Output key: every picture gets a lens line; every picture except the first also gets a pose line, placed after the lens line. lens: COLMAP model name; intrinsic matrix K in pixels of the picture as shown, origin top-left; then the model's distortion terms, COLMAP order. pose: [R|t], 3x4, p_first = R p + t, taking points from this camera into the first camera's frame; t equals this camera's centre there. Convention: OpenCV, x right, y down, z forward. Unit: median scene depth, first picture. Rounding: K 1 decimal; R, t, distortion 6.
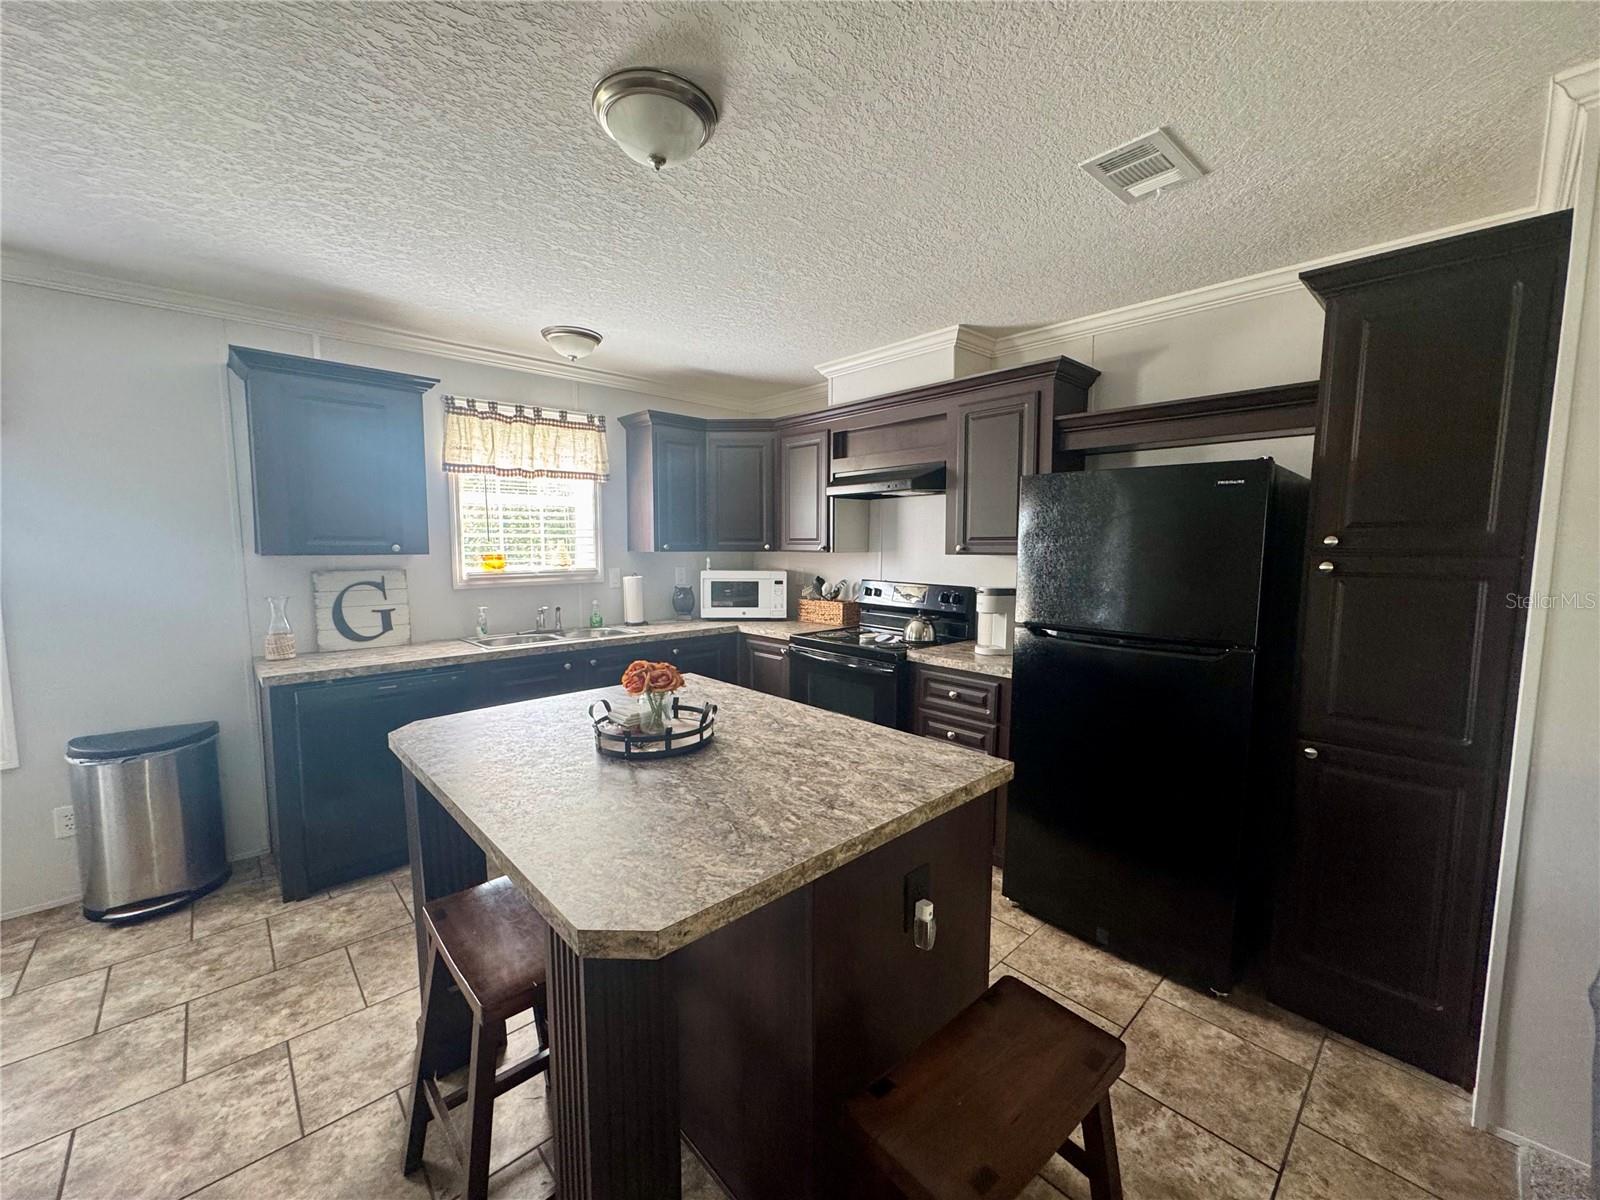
lens RADIAL K [[638.3, 0, 799.3], [0, 638.3, 600.1], [0, 0, 1]] dist [-0.000270, 0.000146]
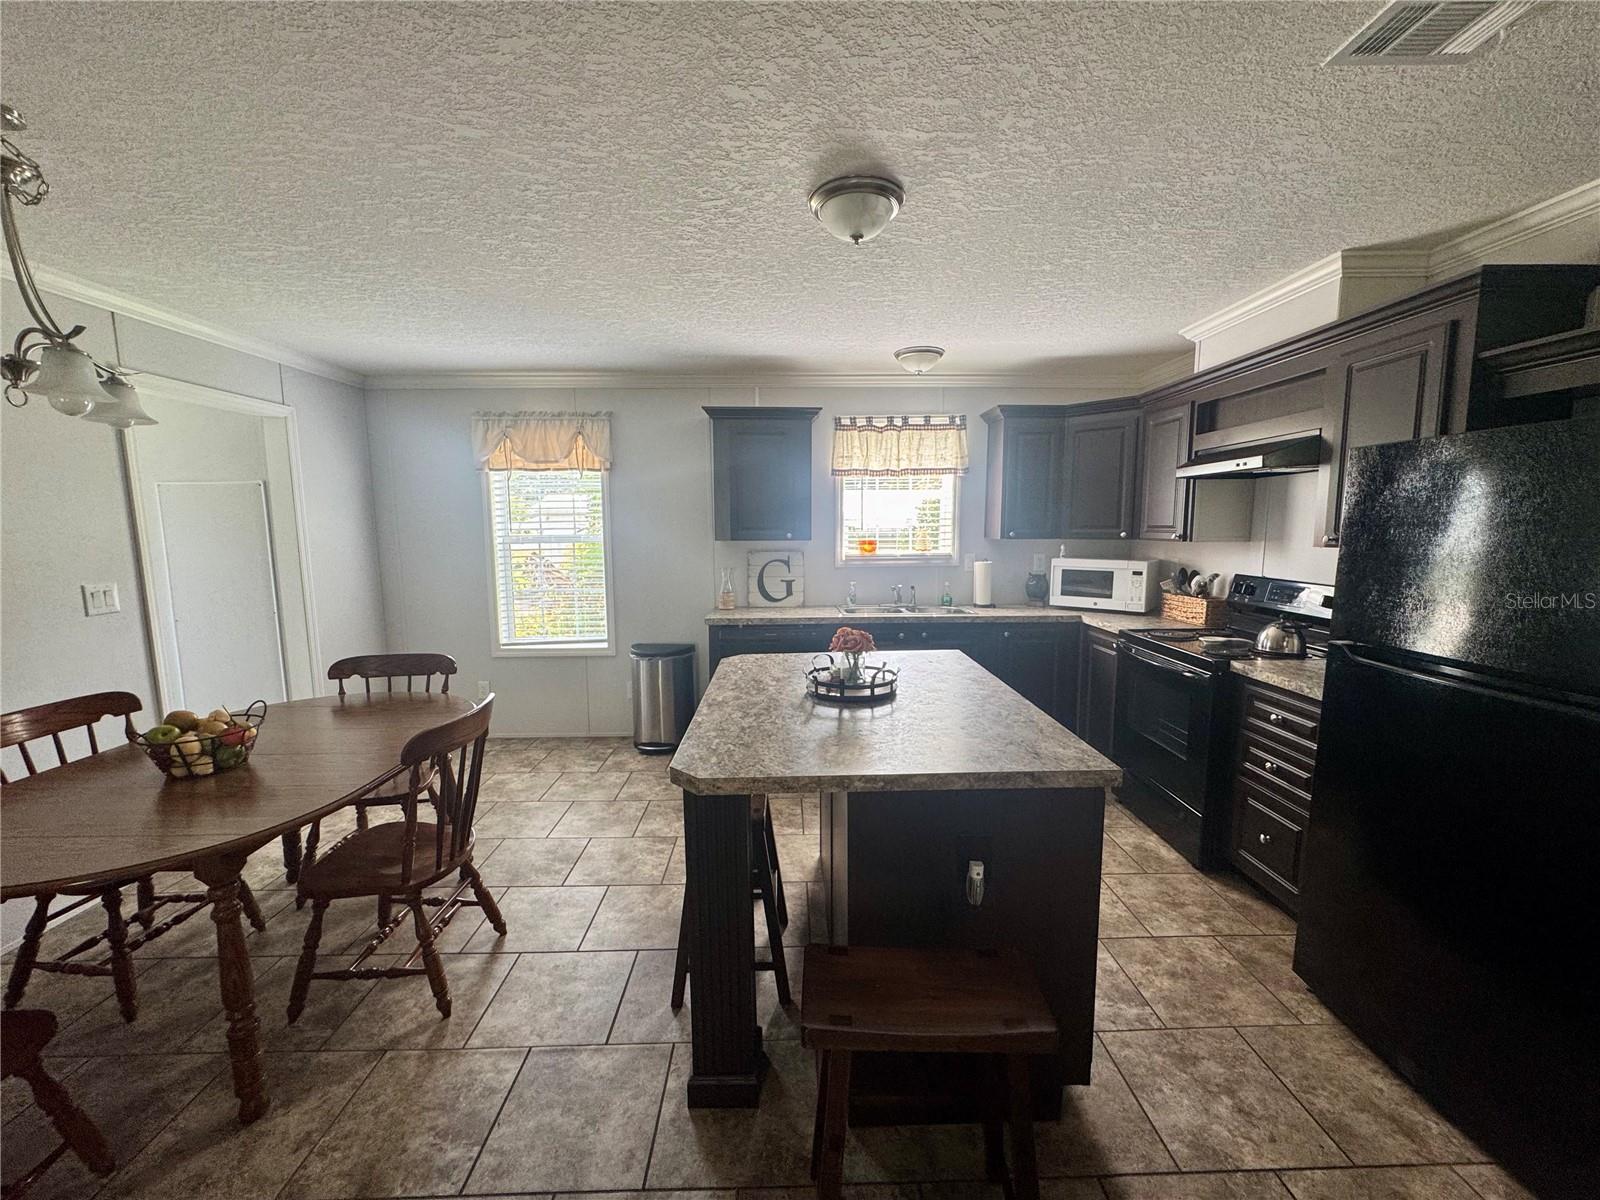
lens RADIAL K [[638.3, 0, 799.7], [0, 638.3, 599.7], [0, 0, 1]] dist [-0.000270, 0.000146]
pose [[0.747602, 0.071068, -0.660334, 0.290242], [-0.053443, 0.997471, 0.046846, -0.009141], [0.661993, 0.000268, 0.749510, -0.017425]]
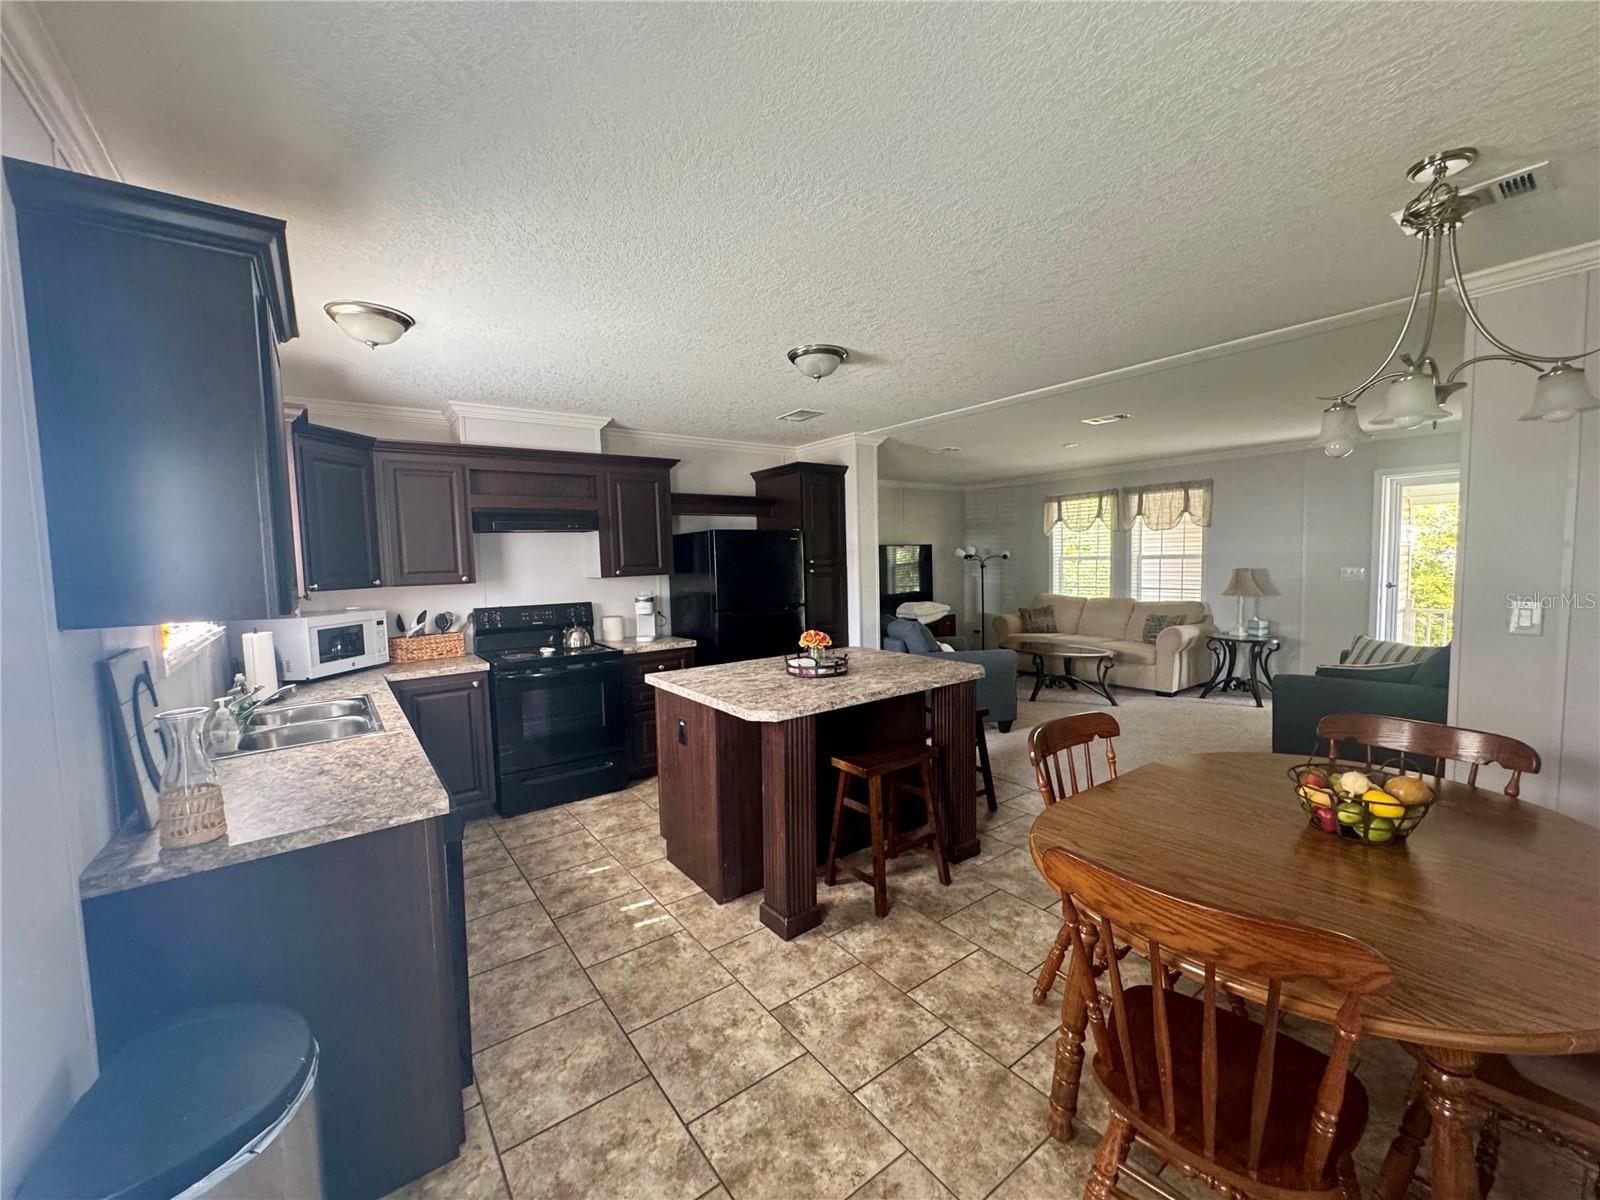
lens RADIAL K [[638.3, 0, 804.4], [0, 638.3, 595.7], [0, 0, 1]] dist [-0.000270, 0.000146]
pose [[0.106363, -0.064557, 0.992229, -1.131057], [0.117548, 0.991709, 0.051922, -0.056049], [-0.987355, 0.111112, 0.113070, 0.439901]]
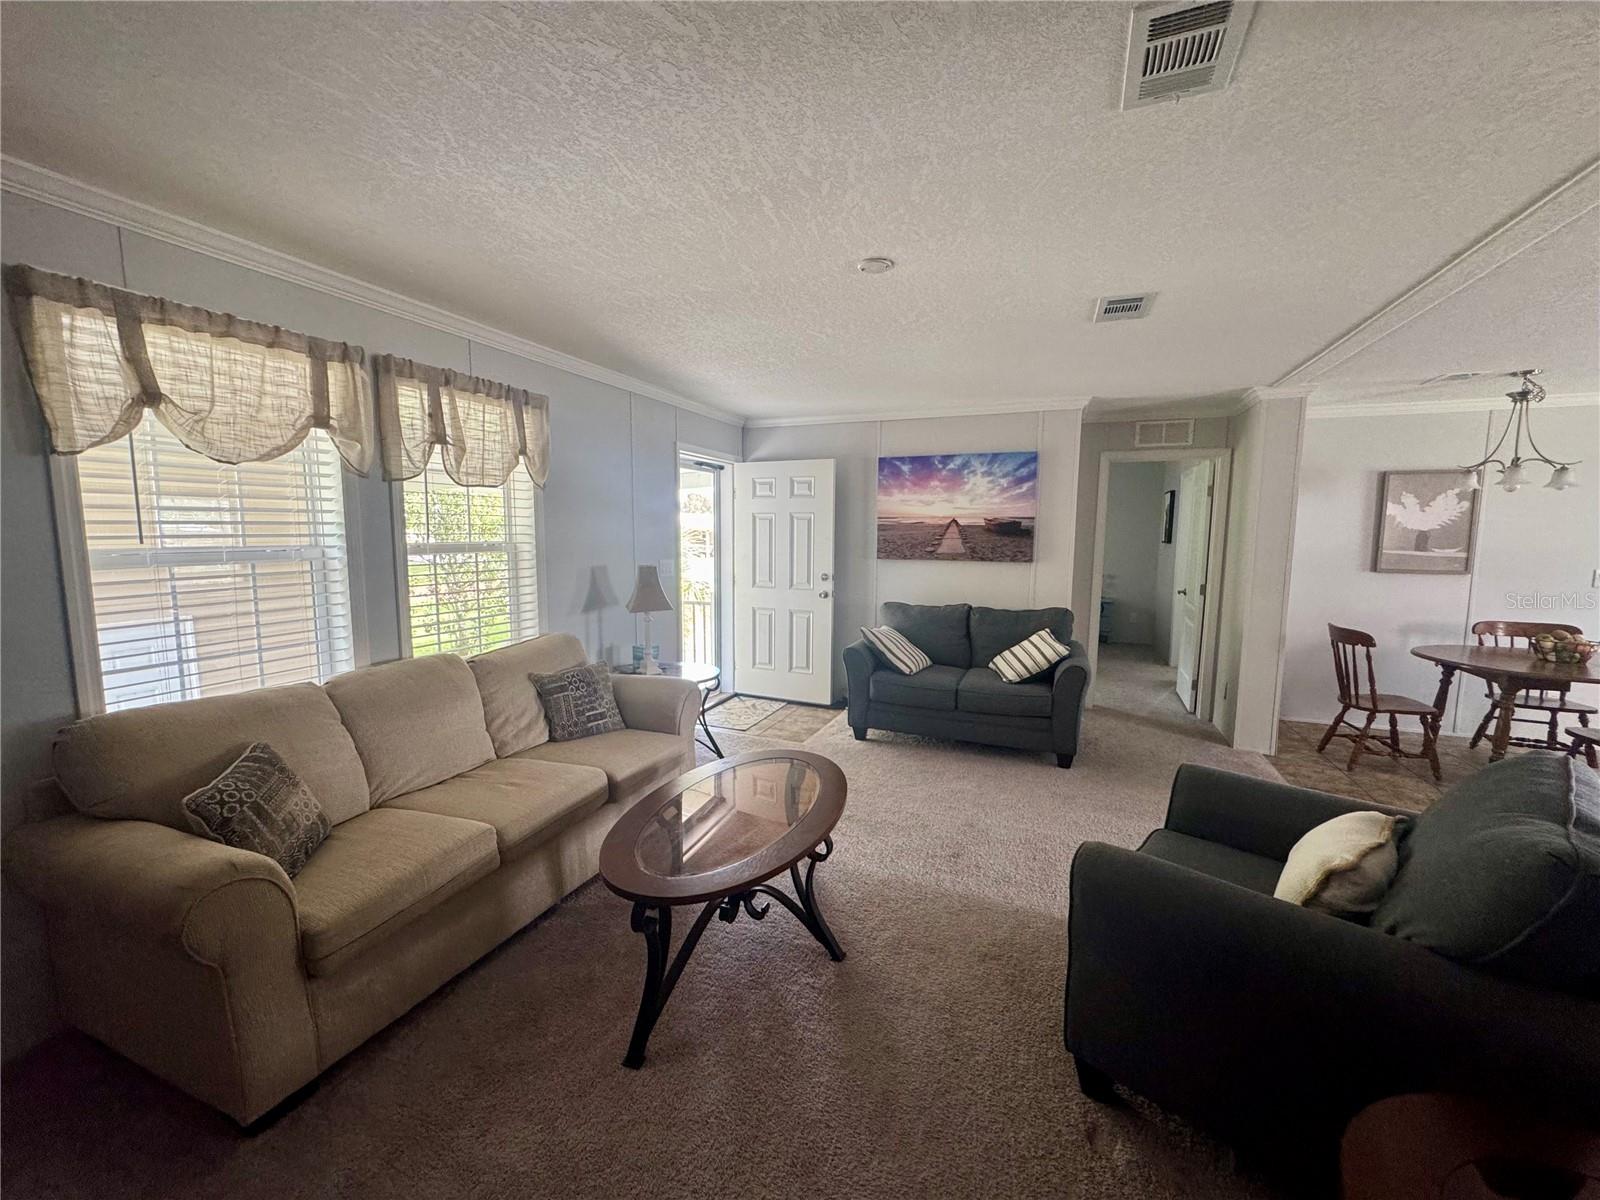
lens RADIAL K [[638.3, 0, 798.4], [0, 638.3, 600.2], [0, 0, 1]] dist [-0.000270, 0.000146]
pose [[-0.910948, 0.037627, -0.410801, 1.286070], [-0.048324, 0.979242, 0.196851, -0.067292], [0.409681, 0.199172, -0.890220, 0.532466]]
